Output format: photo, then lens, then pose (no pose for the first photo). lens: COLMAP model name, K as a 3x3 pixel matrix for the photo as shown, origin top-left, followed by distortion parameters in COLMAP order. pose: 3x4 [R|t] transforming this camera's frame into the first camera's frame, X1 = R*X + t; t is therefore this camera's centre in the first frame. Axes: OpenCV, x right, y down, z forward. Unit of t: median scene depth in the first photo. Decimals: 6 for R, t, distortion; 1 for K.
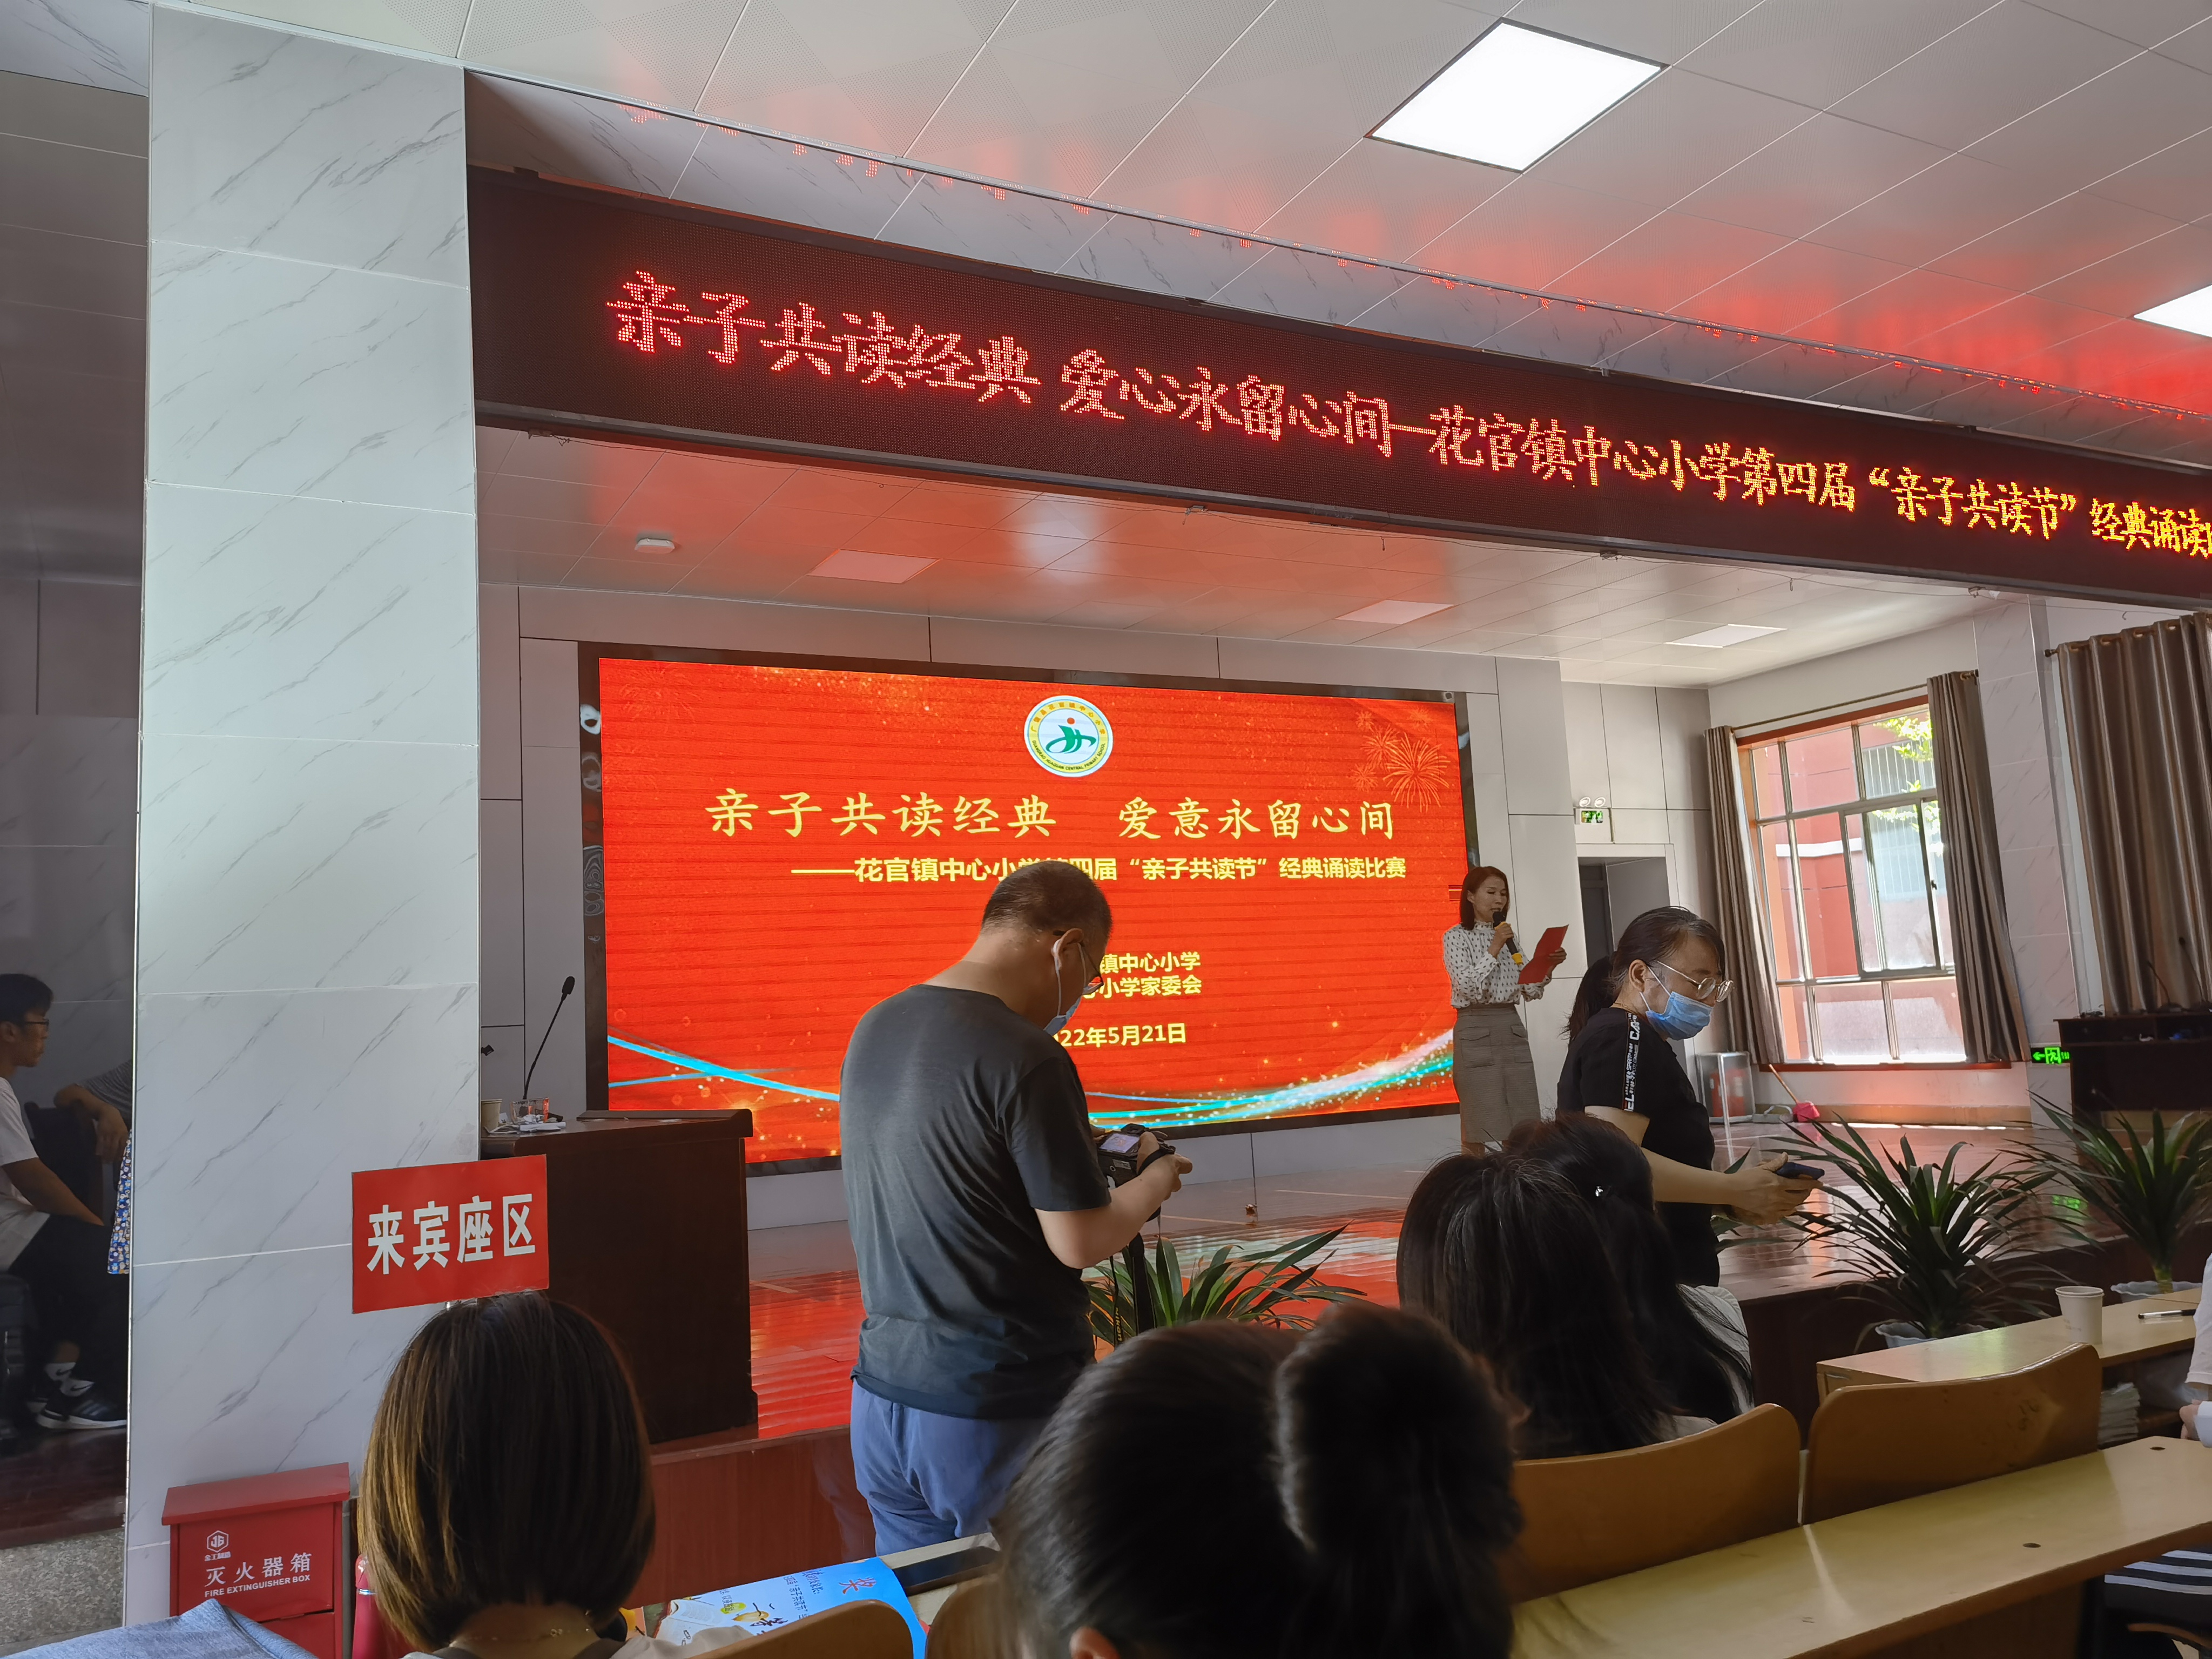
lens RADIAL K [[1702.4, 0, 1110.9], [0, 1702.4, 833.7], [0, 0, 1]] dist [0.199190, -0.252787]
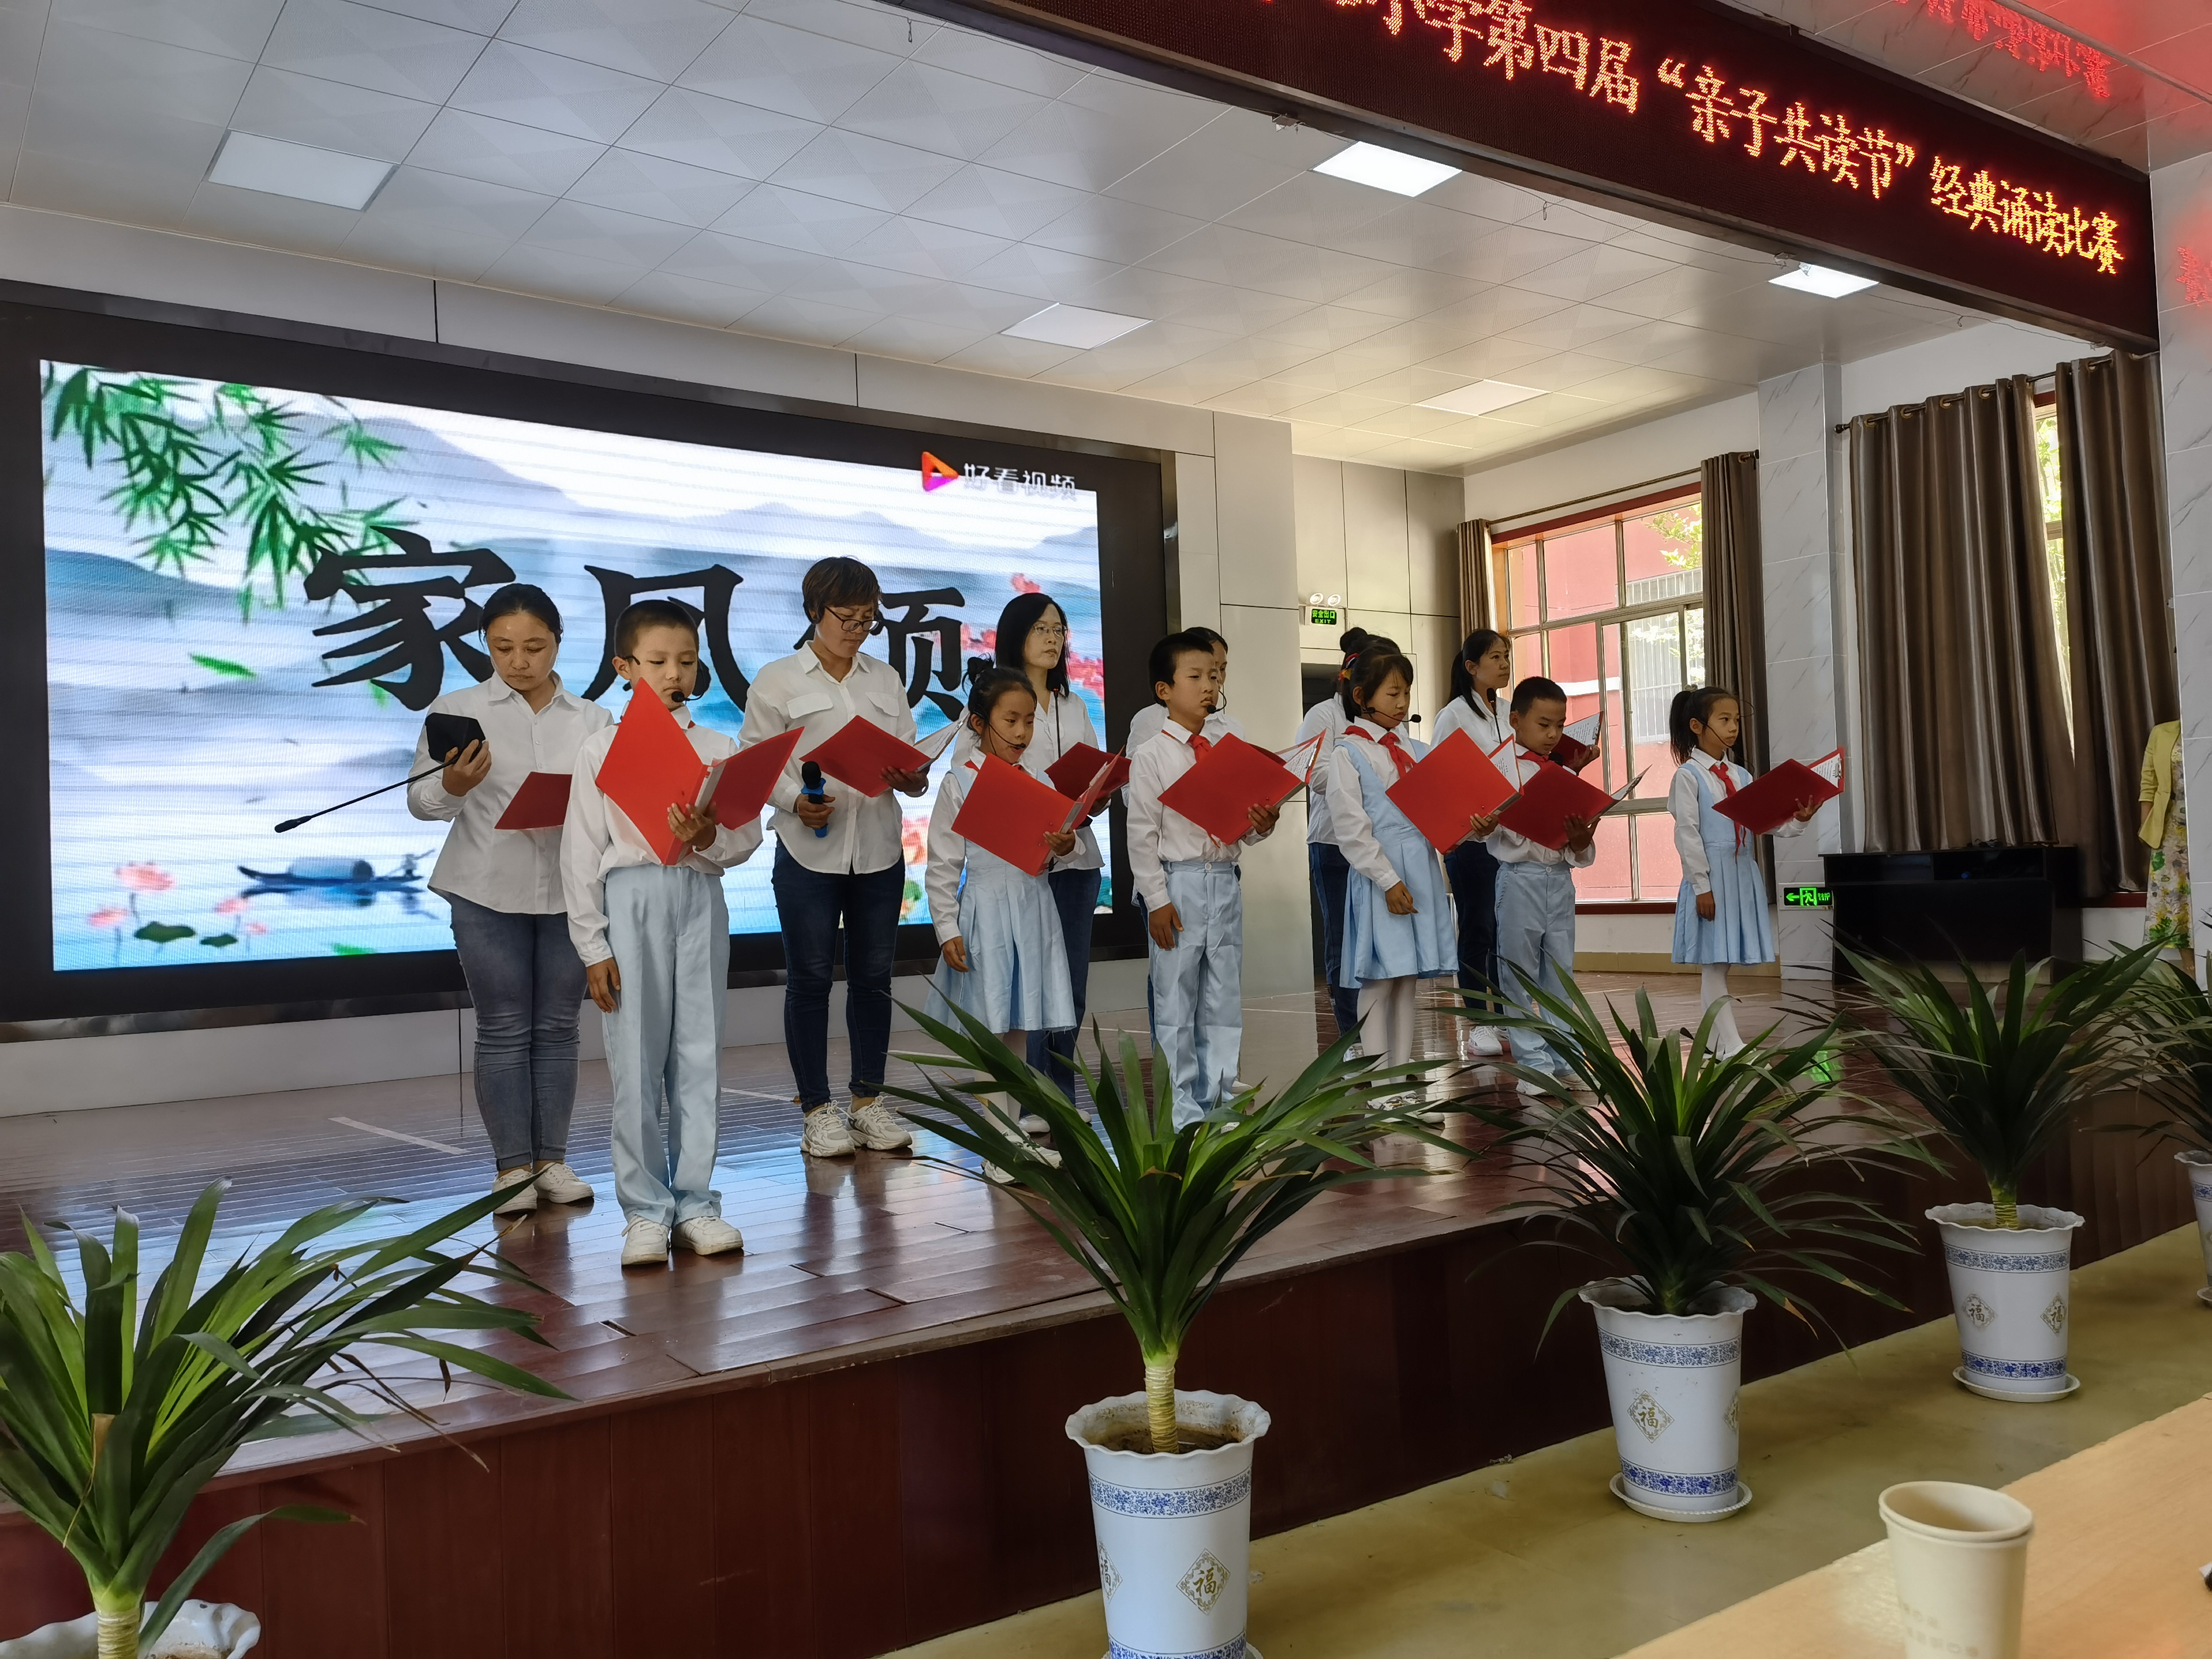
lens RADIAL K [[1702.4, 0, 1110.9], [0, 1702.4, 833.7], [0, 0, 1]] dist [0.199190, -0.252787]
pose [[0.992352, 0.022095, 0.121443, 0.082837], [-0.032621, 0.995814, 0.085382, 0.031269], [-0.119049, -0.088691, 0.988919, 0.184348]]
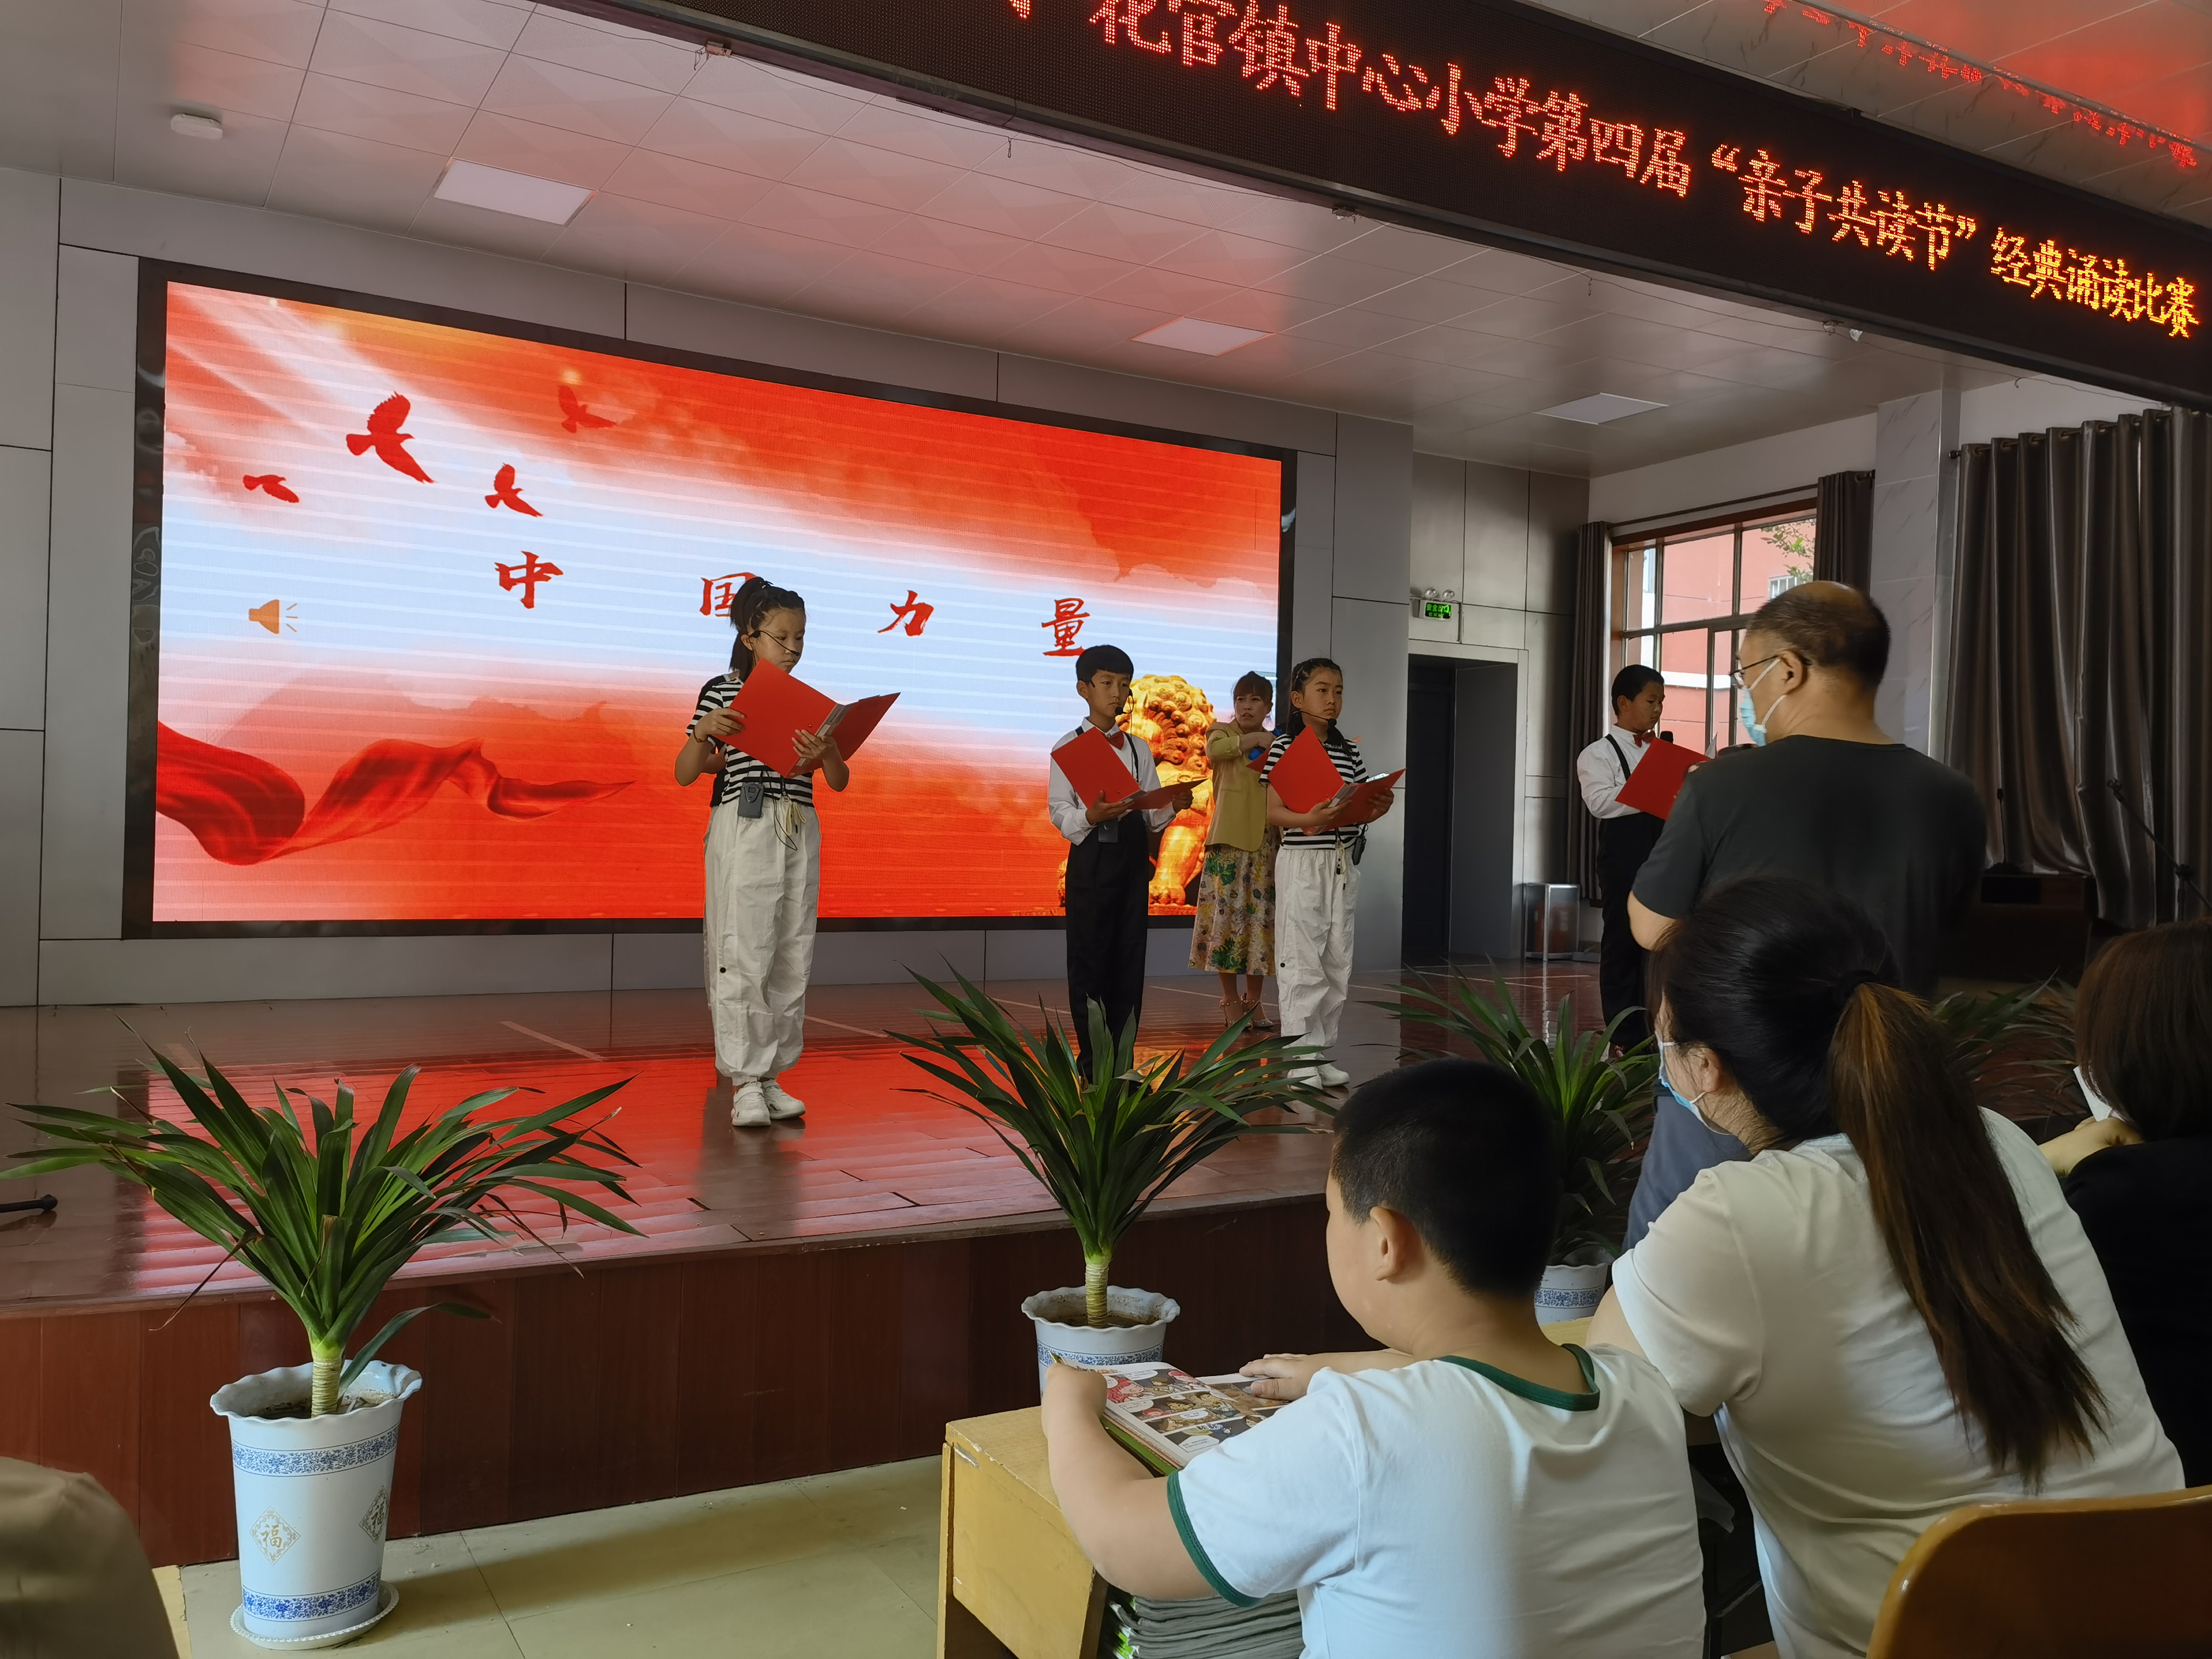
lens RADIAL K [[1711.8, 0, 1106.0], [0, 1711.8, 829.5], [0, 0, 1]] dist [0.174281, -0.219232]
pose [[0.996356, 0.079593, 0.030659, 0.103174], [-0.082610, 0.989967, 0.114632, 0.014693], [-0.021227, -0.116746, 0.992935, 0.124565]]
